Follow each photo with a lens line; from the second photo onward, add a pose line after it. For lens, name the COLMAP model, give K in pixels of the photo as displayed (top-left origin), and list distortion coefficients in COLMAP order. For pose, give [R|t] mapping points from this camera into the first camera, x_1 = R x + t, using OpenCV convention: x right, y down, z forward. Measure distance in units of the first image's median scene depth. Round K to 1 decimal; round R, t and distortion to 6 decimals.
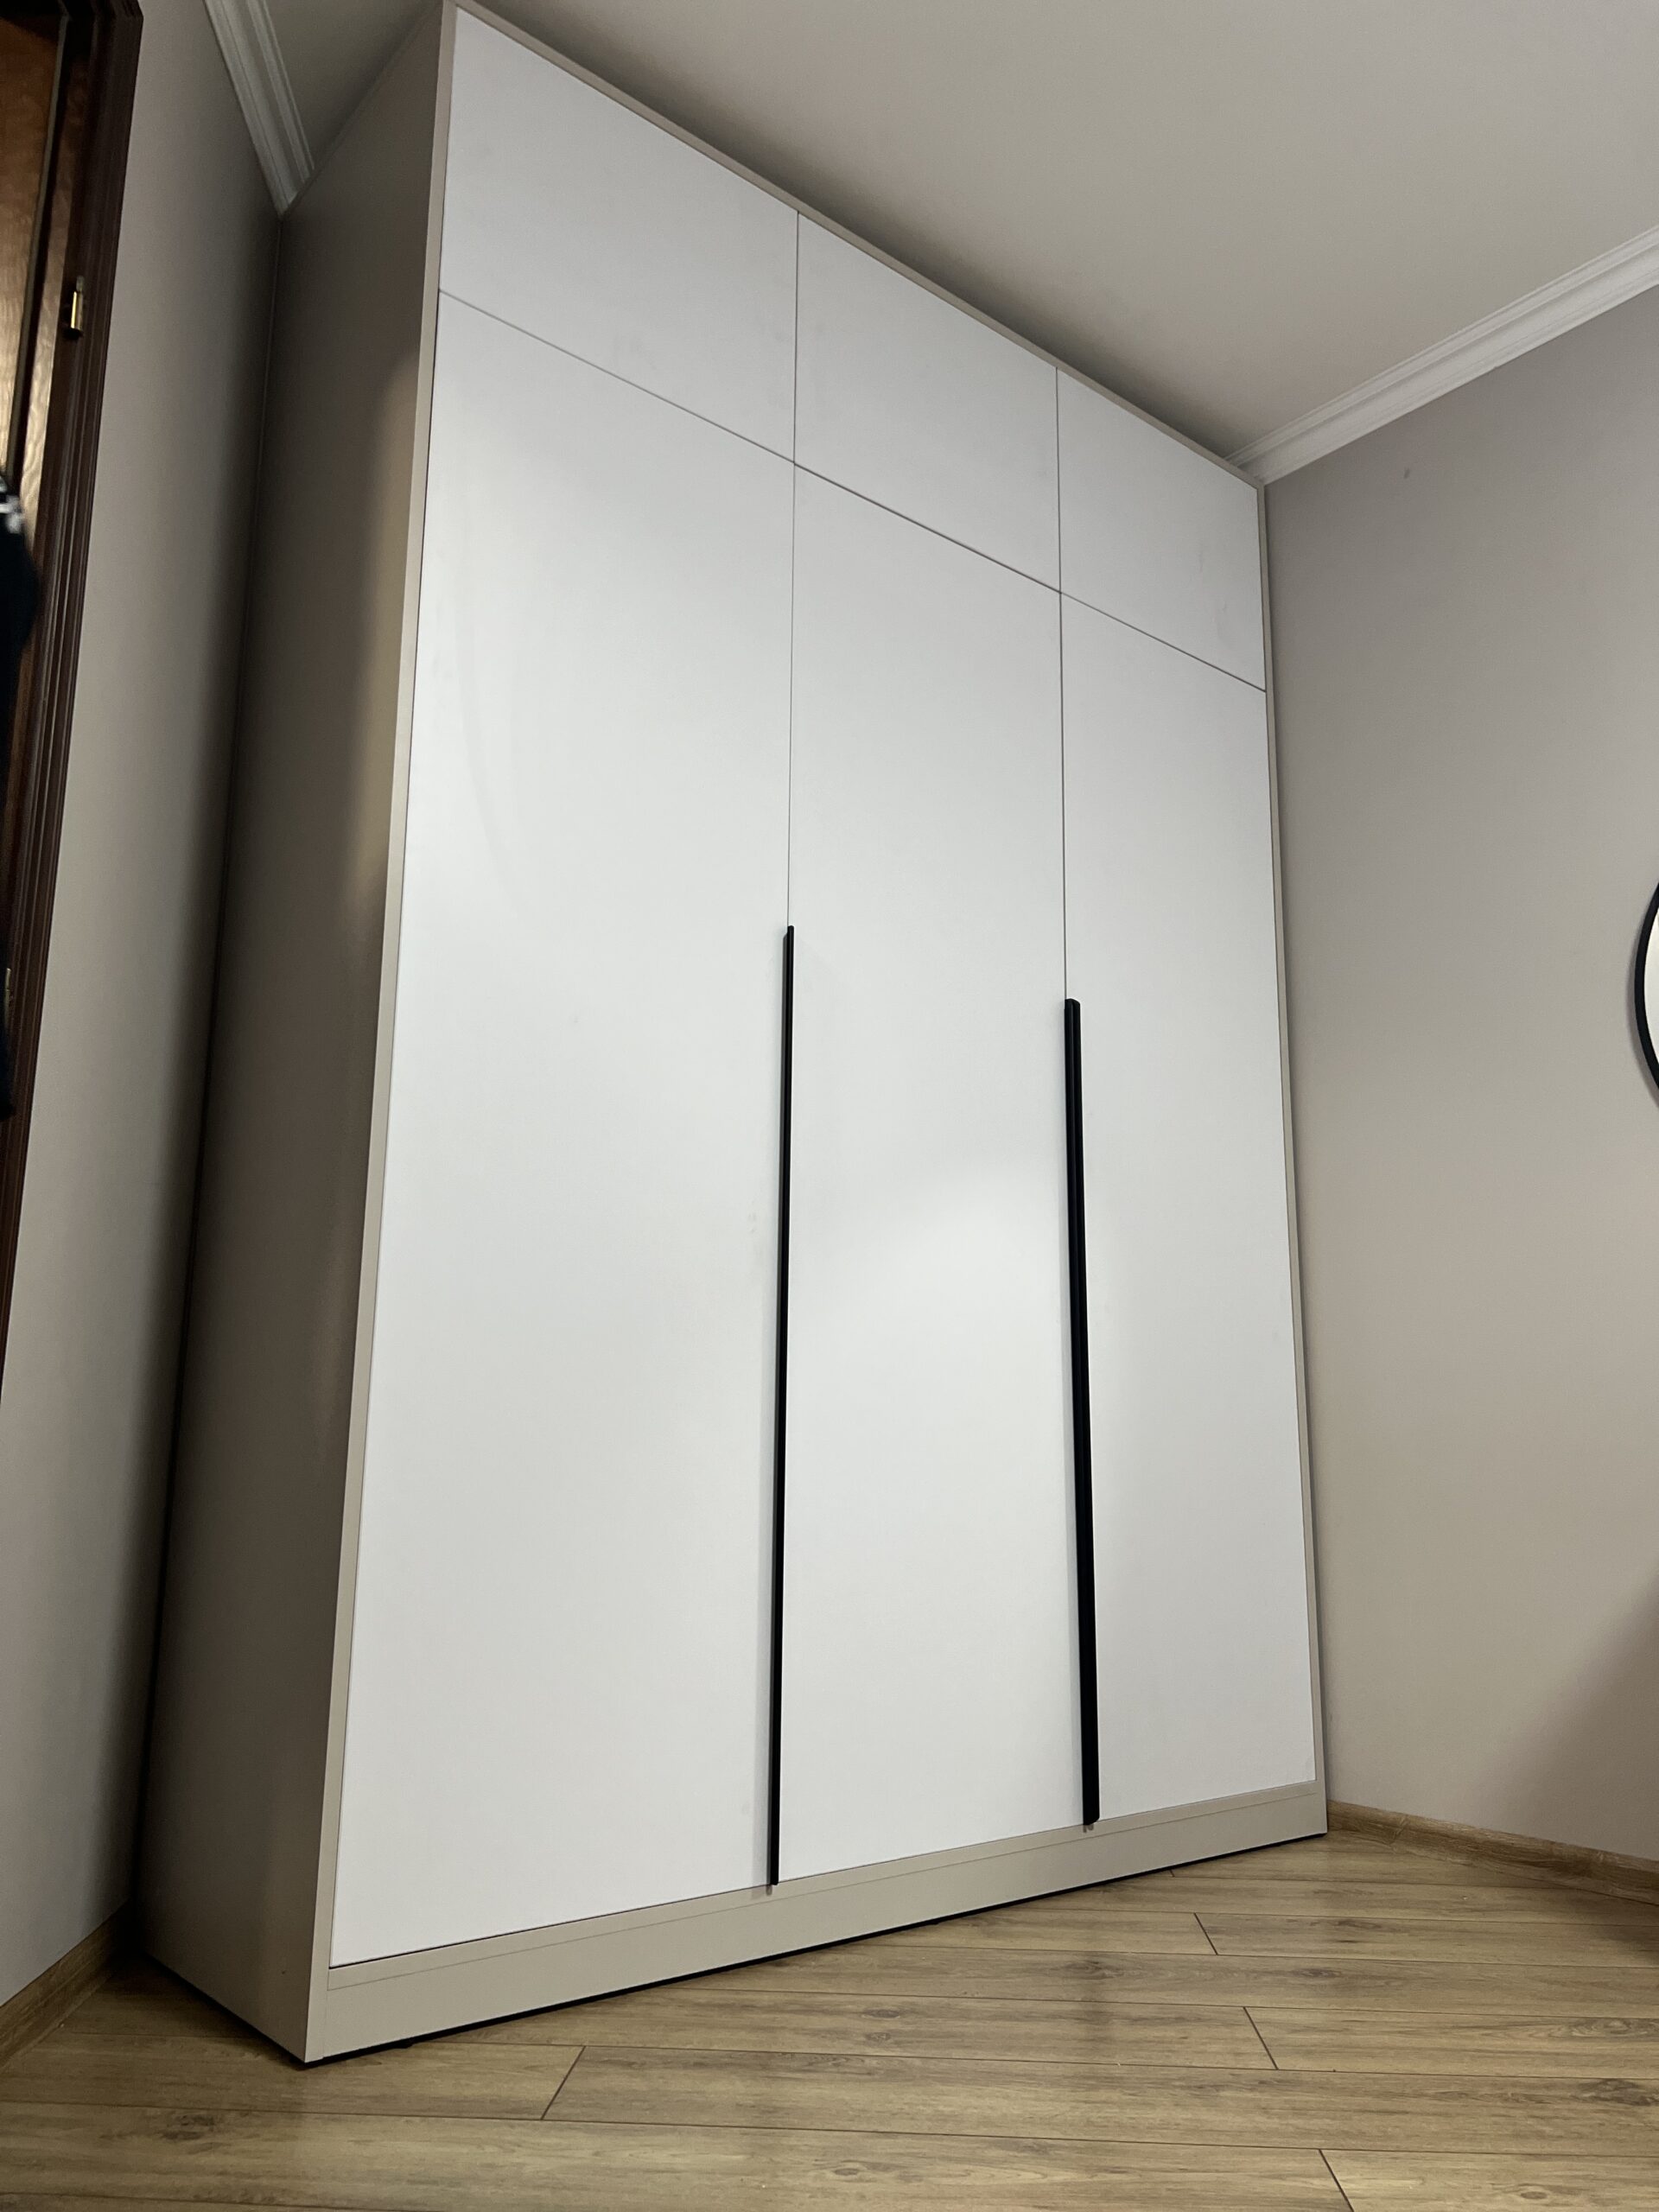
lens RADIAL K [[1675.9, 0, 831.9], [0, 1675.9, 1104.9], [0, 0, 1]] dist [0.046742, -0.055035]
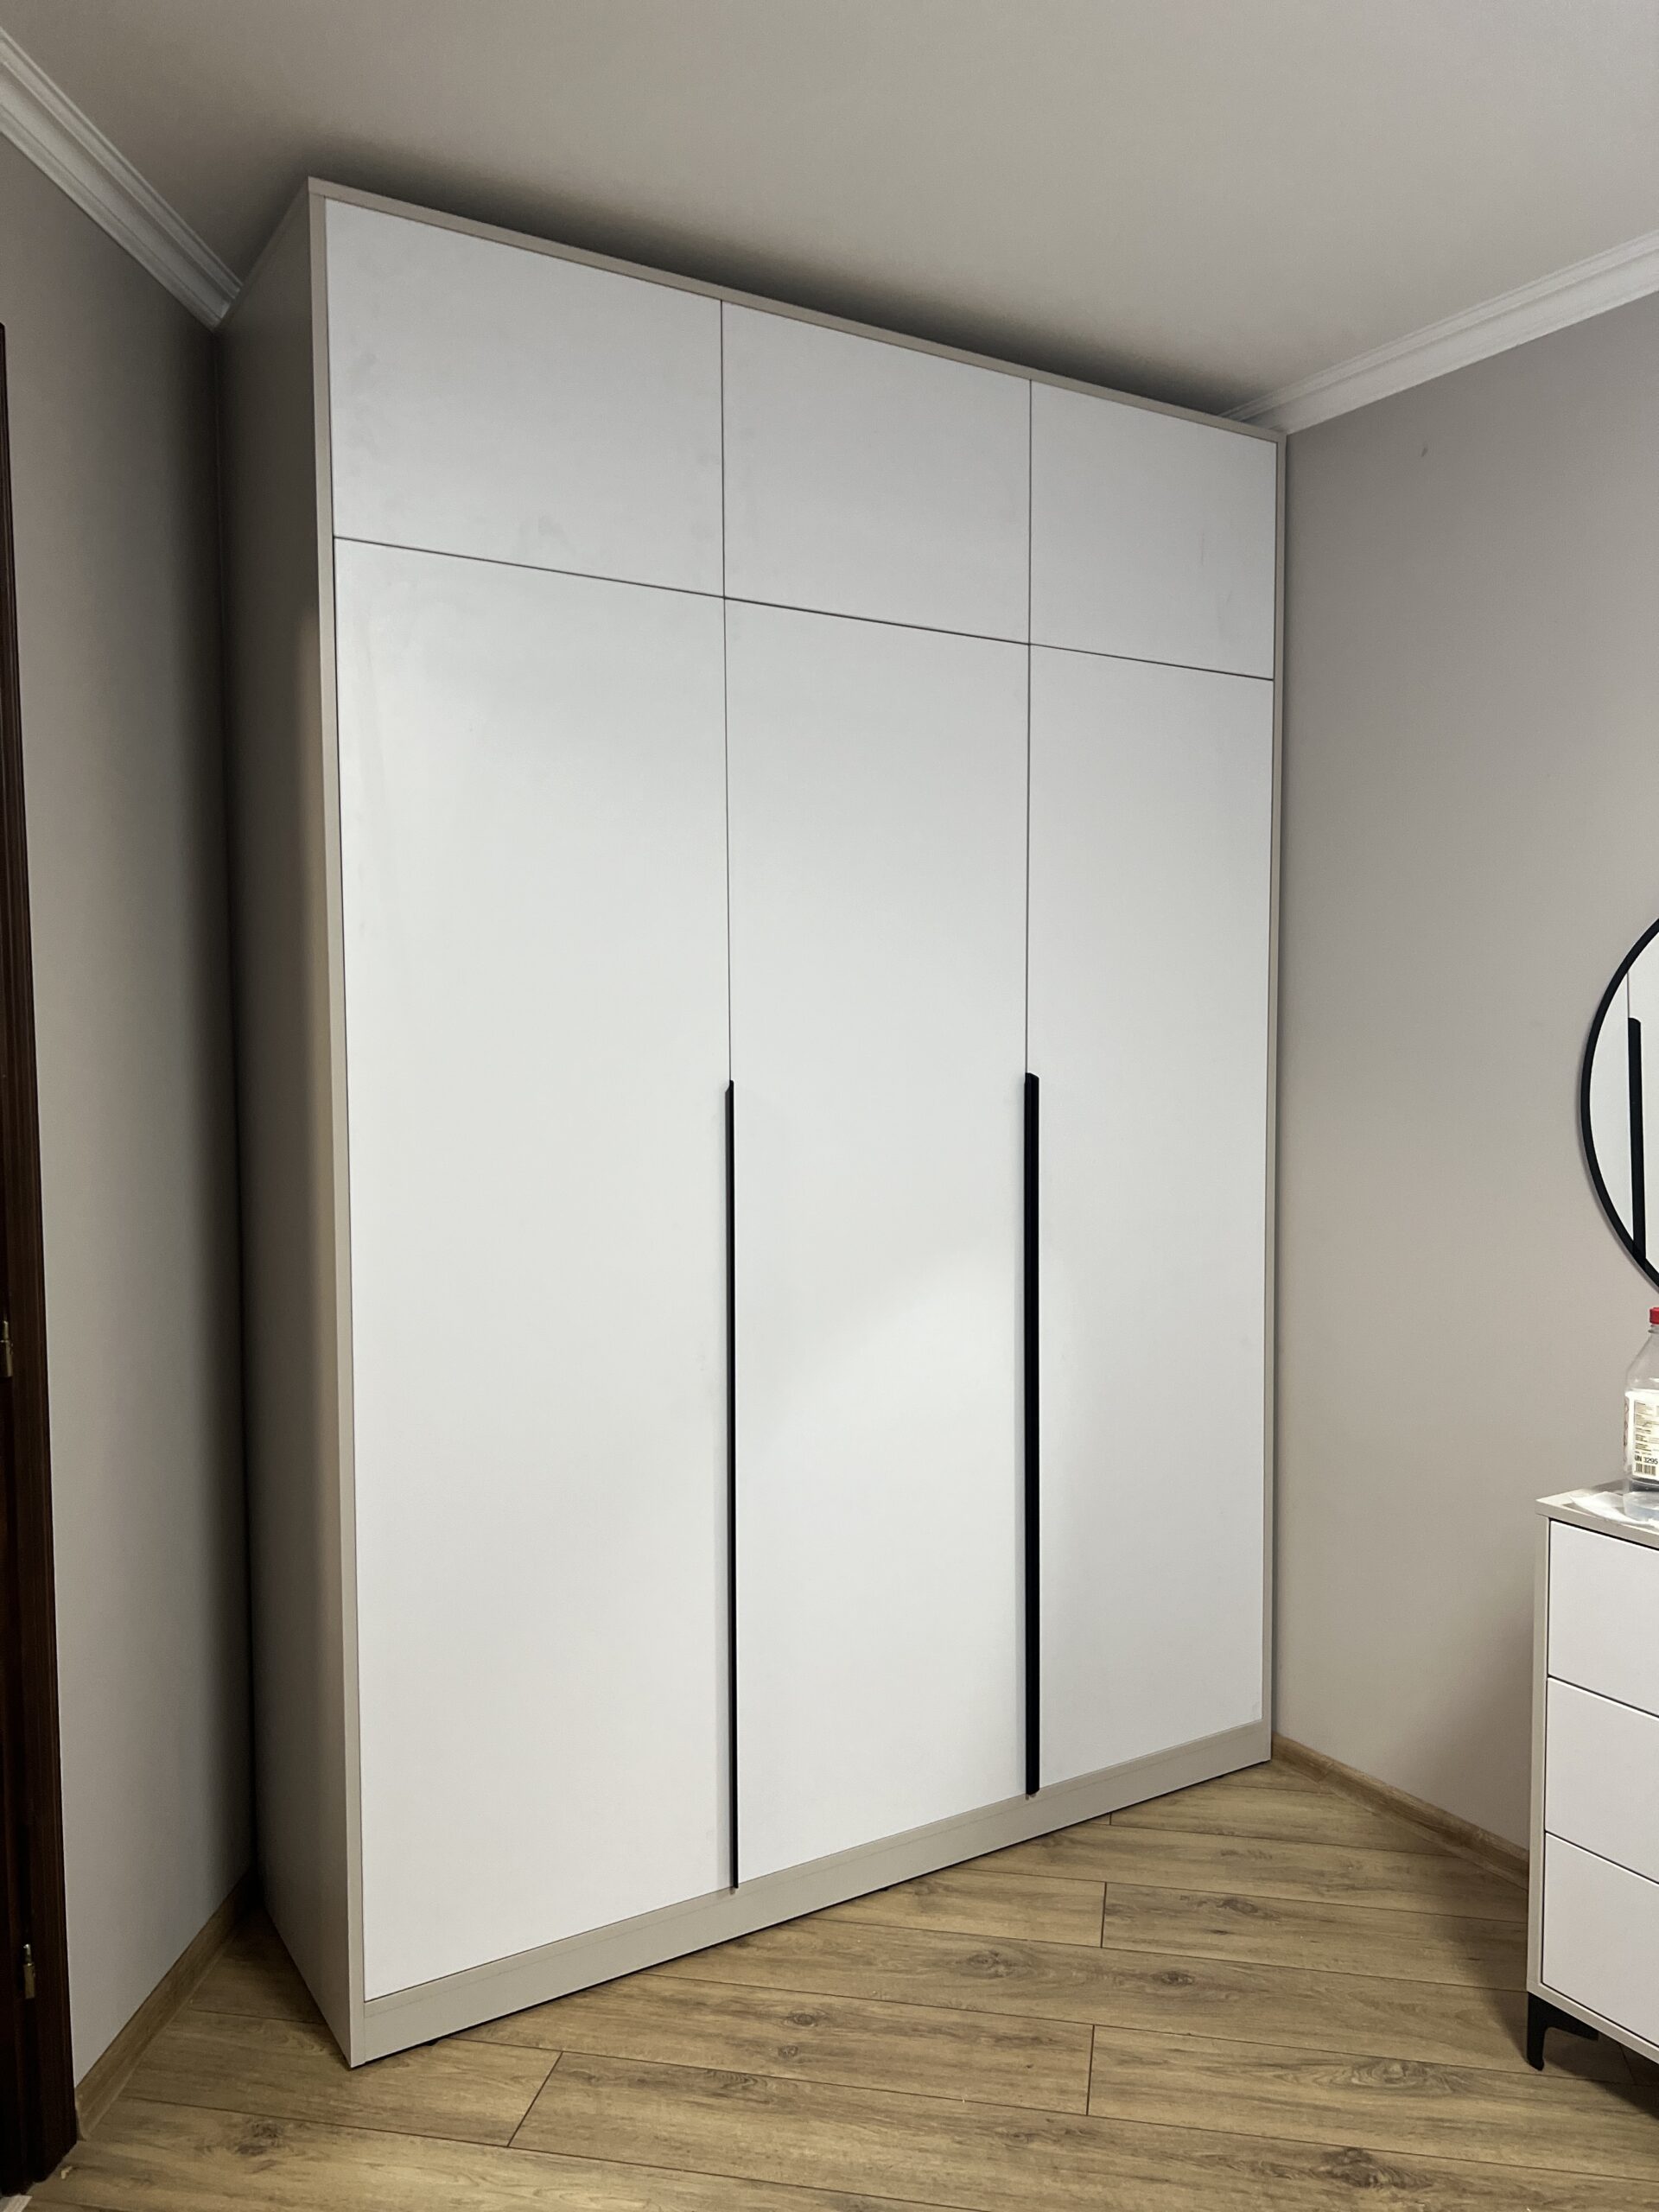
lens RADIAL K [[1675.9, 0, 843.3], [0, 1675.9, 1108.8], [0, 0, 1]] dist [0.046742, -0.055035]
pose [[0.991144, -0.007427, -0.132584, 0.216301], [0.041680, 0.965377, 0.257506, -0.415308], [0.126082, -0.260752, 0.957137, -0.033033]]
